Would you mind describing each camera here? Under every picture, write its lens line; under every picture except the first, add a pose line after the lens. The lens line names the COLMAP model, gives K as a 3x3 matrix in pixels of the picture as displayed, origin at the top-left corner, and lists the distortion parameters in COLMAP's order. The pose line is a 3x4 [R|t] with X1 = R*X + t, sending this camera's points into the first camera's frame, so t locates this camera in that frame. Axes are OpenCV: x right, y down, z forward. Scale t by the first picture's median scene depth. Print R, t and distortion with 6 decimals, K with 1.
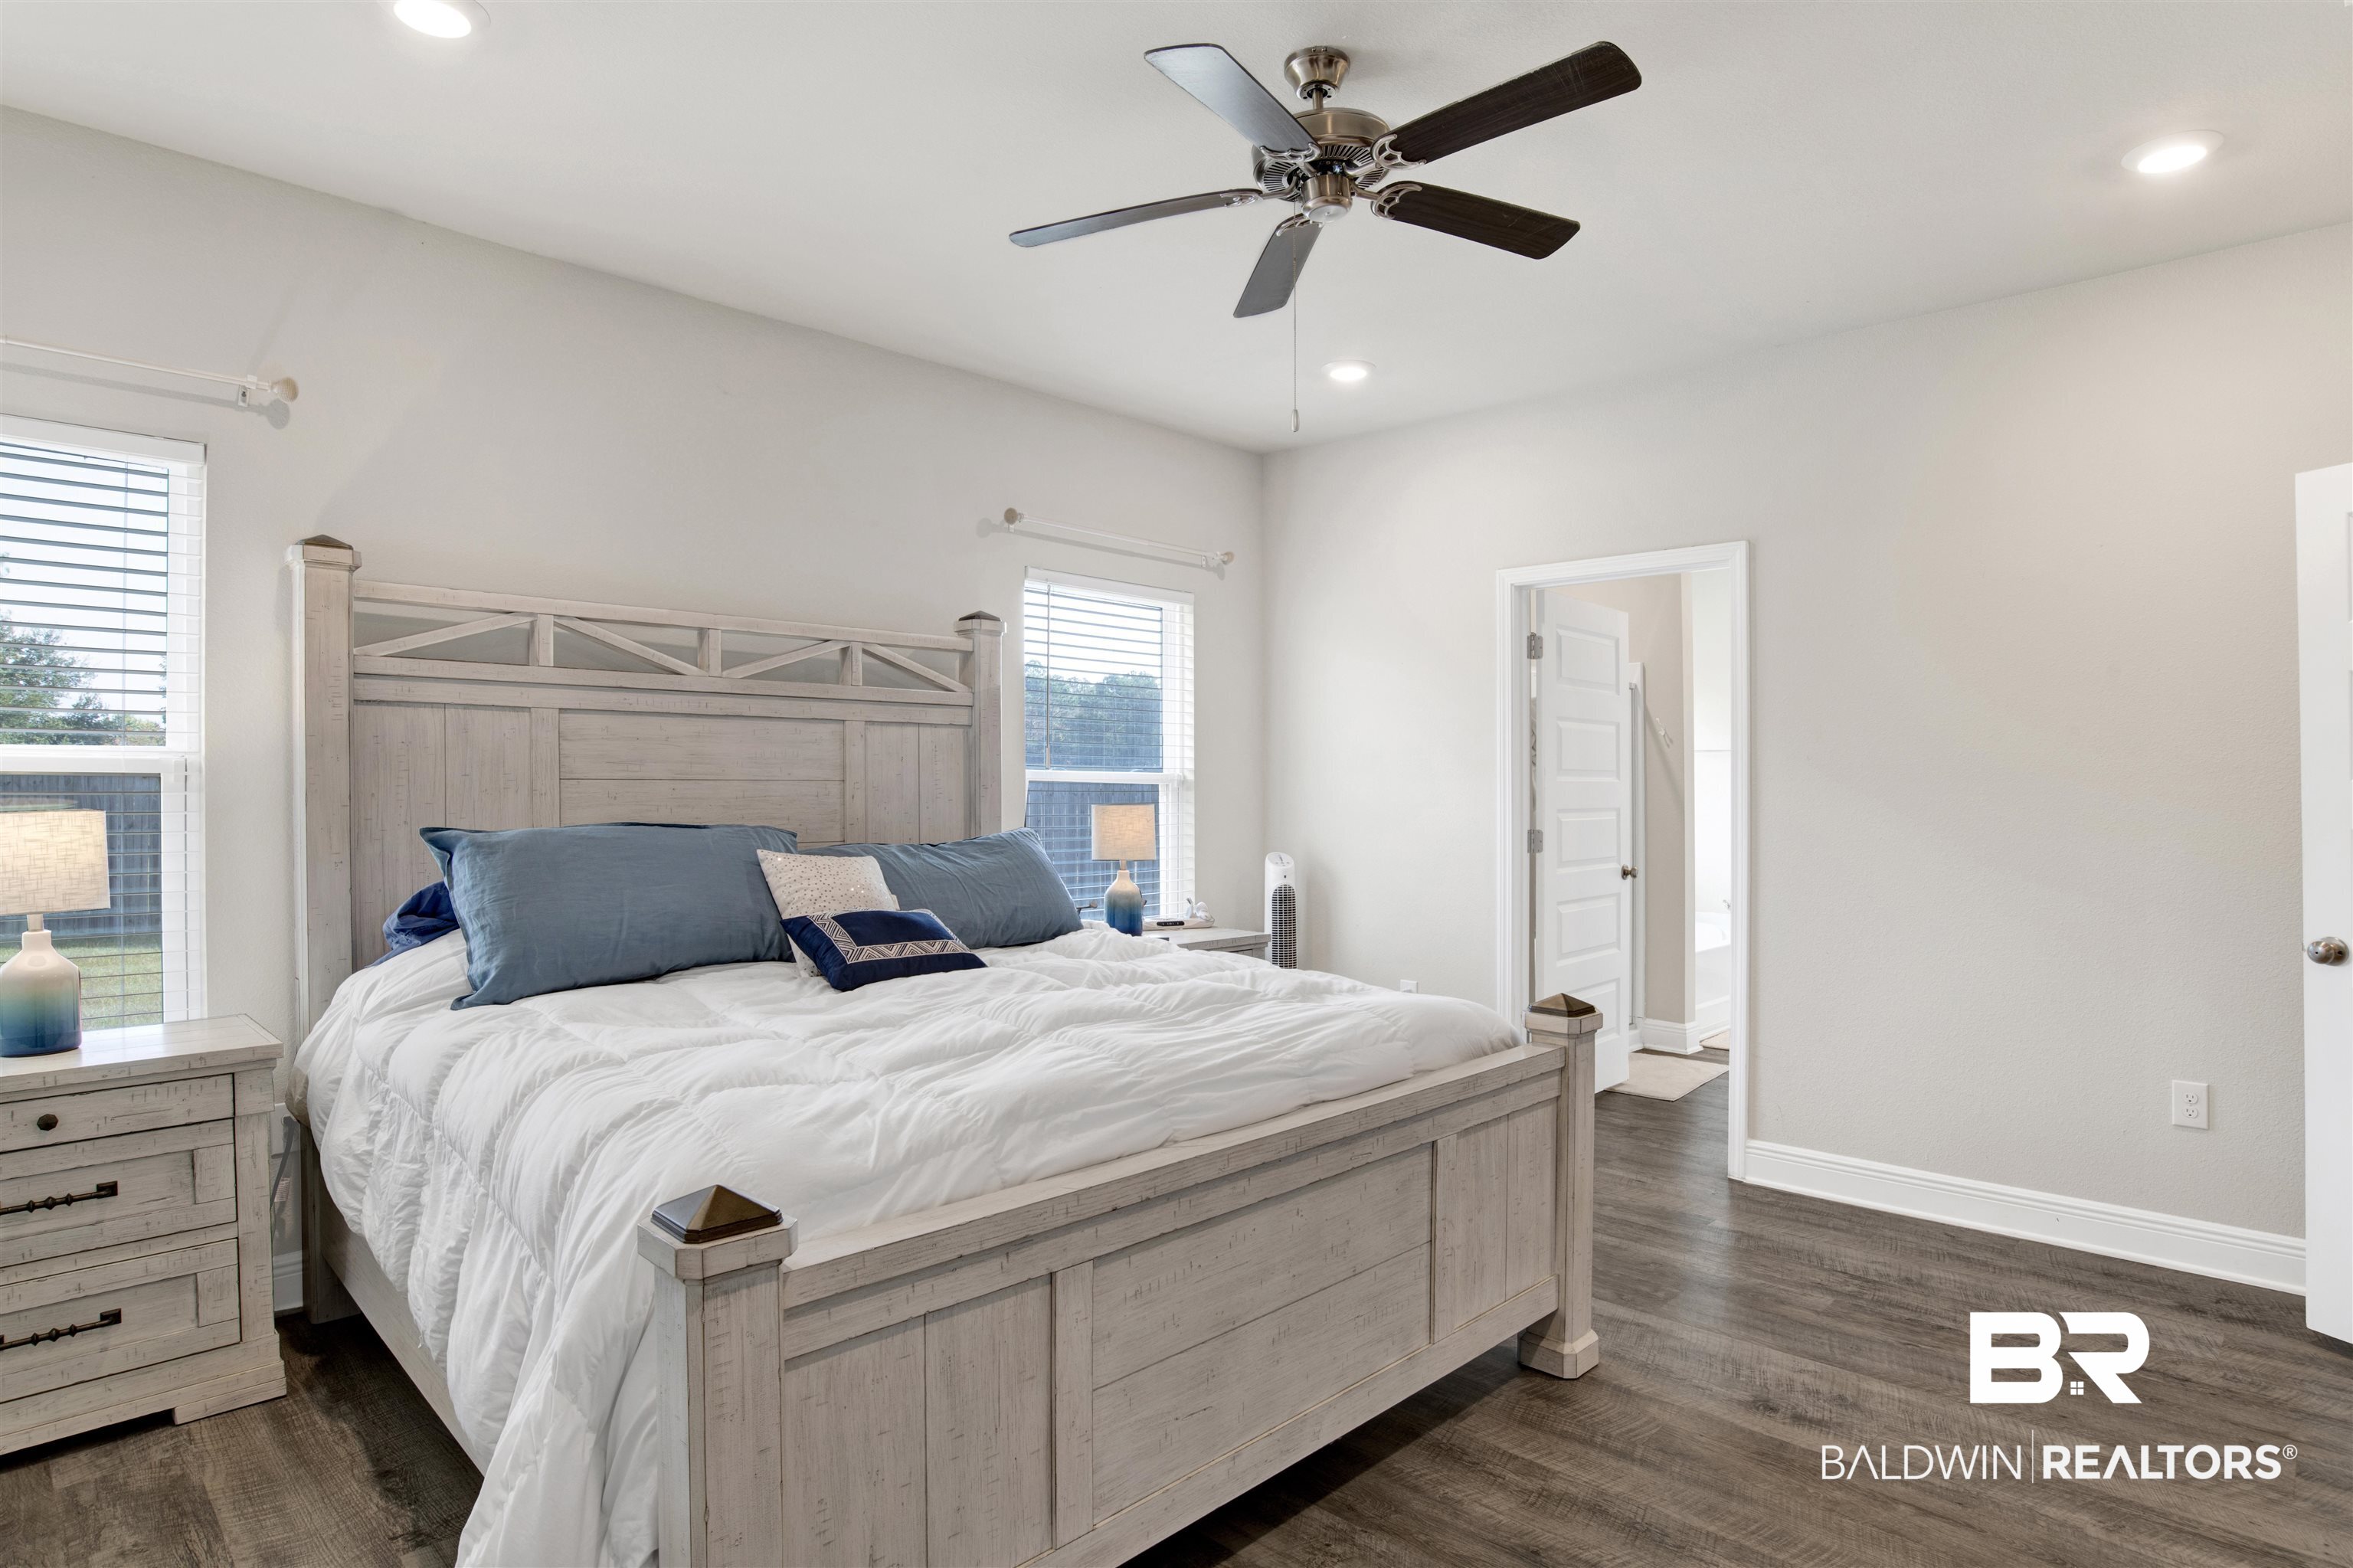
lens RADIAL K [[1257.2, 0, 1192.9], [0, 1257.2, 790.0], [0, 0, 1]] dist [-0.062704, 0.015736]
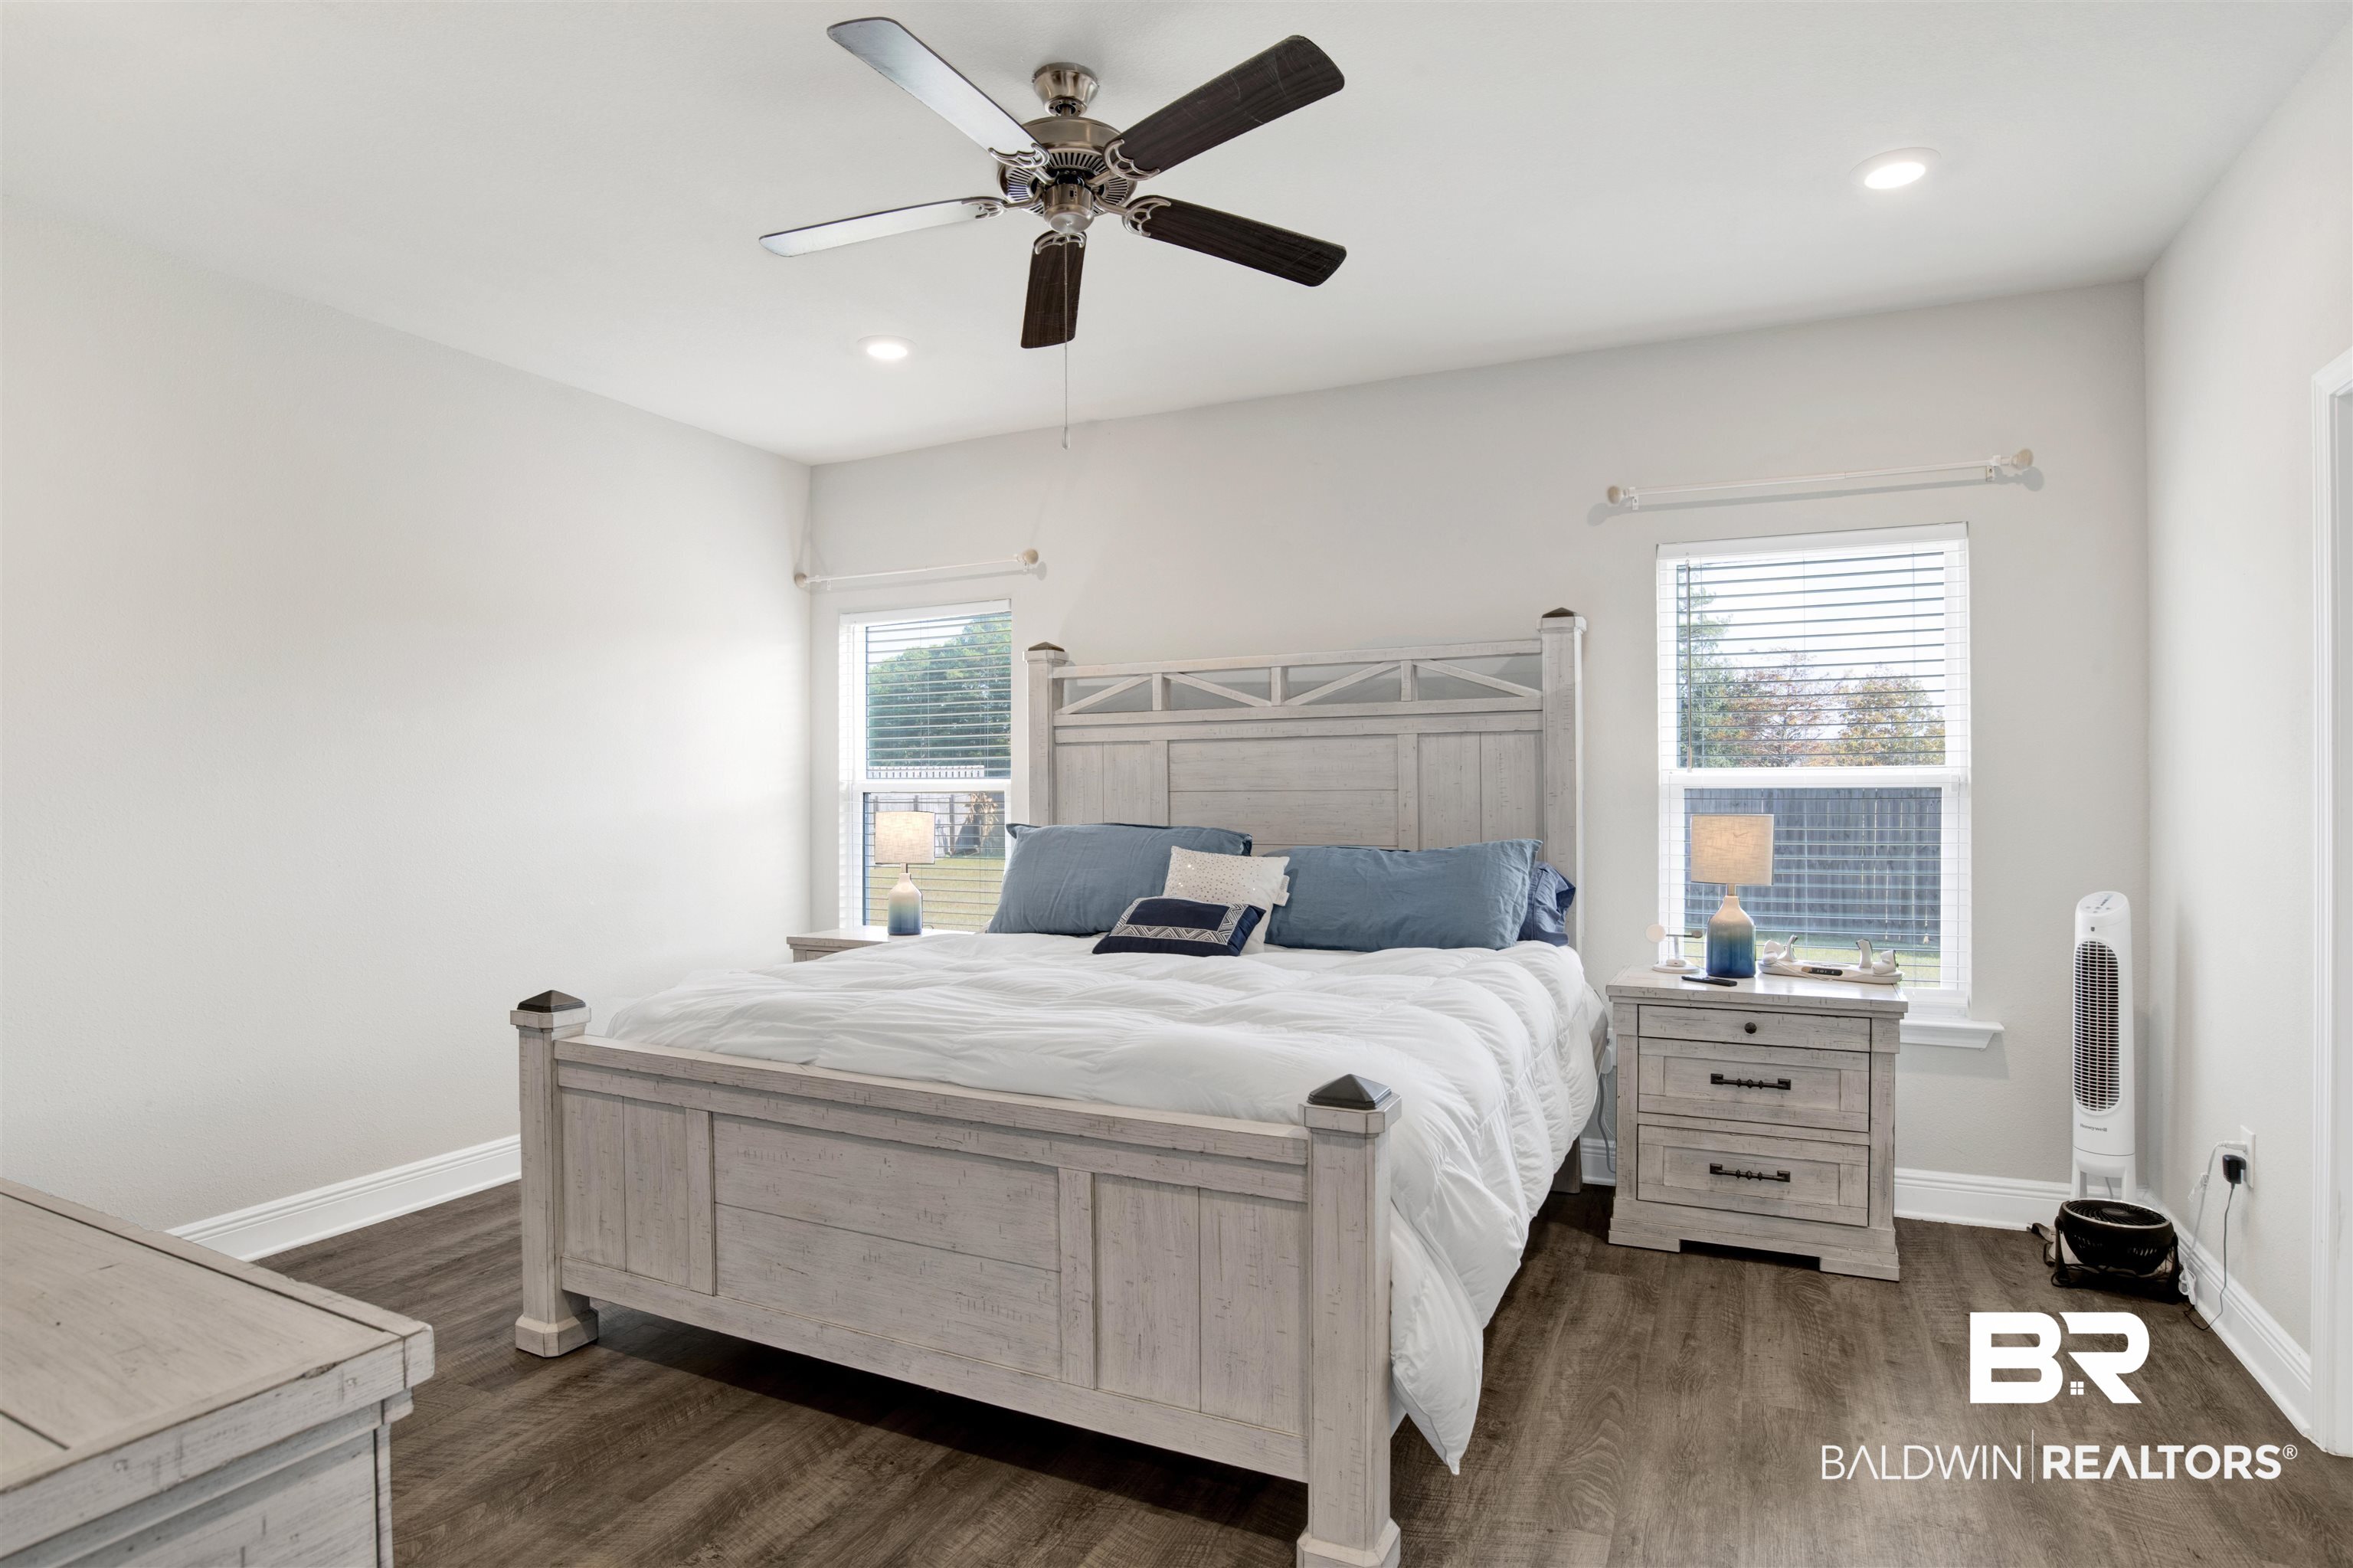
lens RADIAL K [[1257.2, 0, 1190.3], [0, 1257.2, 782.3], [0, 0, 1]] dist [-0.062704, 0.015736]
pose [[0.320588, -0.013807, -0.947118, 0.857925], [0.003086, 0.999904, -0.013532, 0.000194], [0.947214, 0.001416, 0.320600, 0.597925]]
